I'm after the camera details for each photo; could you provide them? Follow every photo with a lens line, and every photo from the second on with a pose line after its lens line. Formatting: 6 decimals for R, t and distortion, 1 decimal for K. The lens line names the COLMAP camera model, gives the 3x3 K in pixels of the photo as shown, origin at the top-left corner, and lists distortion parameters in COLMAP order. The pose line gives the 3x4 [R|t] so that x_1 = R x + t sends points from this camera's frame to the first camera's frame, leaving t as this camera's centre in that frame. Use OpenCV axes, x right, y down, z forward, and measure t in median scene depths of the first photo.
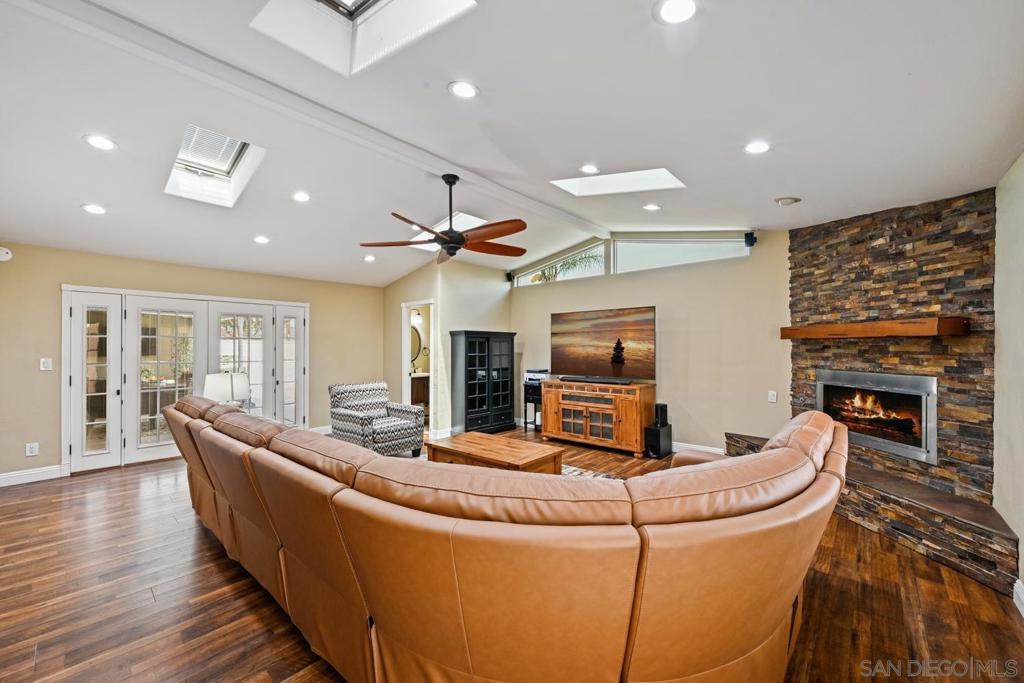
lens RADIAL K [[399.7, 0, 513.4], [0, 399.7, 345.4], [0, 0, 1]] dist [-0.001022, 0.000076]
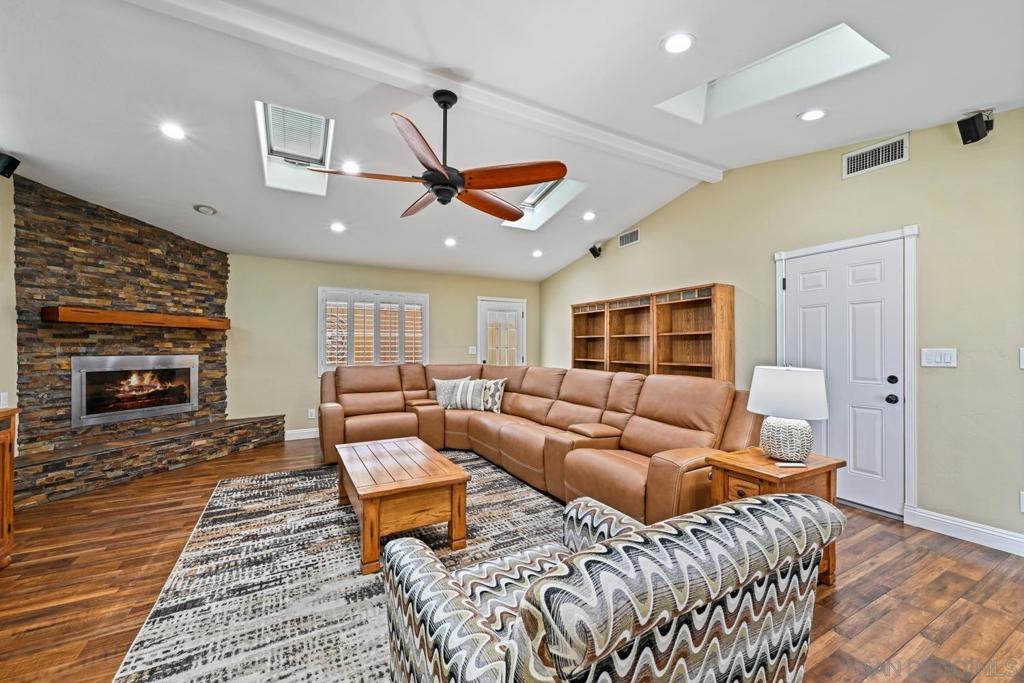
lens RADIAL K [[399.7, 0, 513.4], [0, 399.7, 345.4], [0, 0, 1]] dist [-0.001022, 0.000076]
pose [[-0.940178, 0.001449, 0.340680, -0.509240], [-0.002303, 0.999941, -0.010608, 0.044015], [-0.340676, -0.010758, -0.940119, 1.601944]]
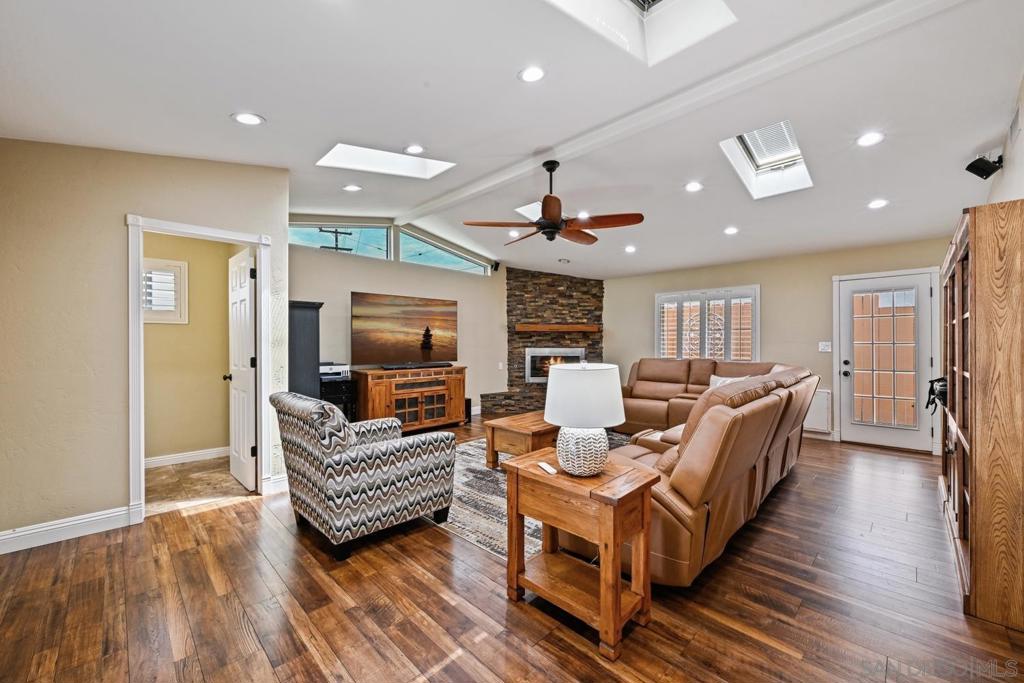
lens RADIAL K [[399.7, 0, 513.4], [0, 399.7, 345.4], [0, 0, 1]] dist [-0.001022, 0.000076]
pose [[0.060283, -0.005857, 0.998164, -1.156957], [-0.005828, 0.999964, 0.006220, 0.038597], [-0.998164, -0.006192, 0.060247, 1.006494]]
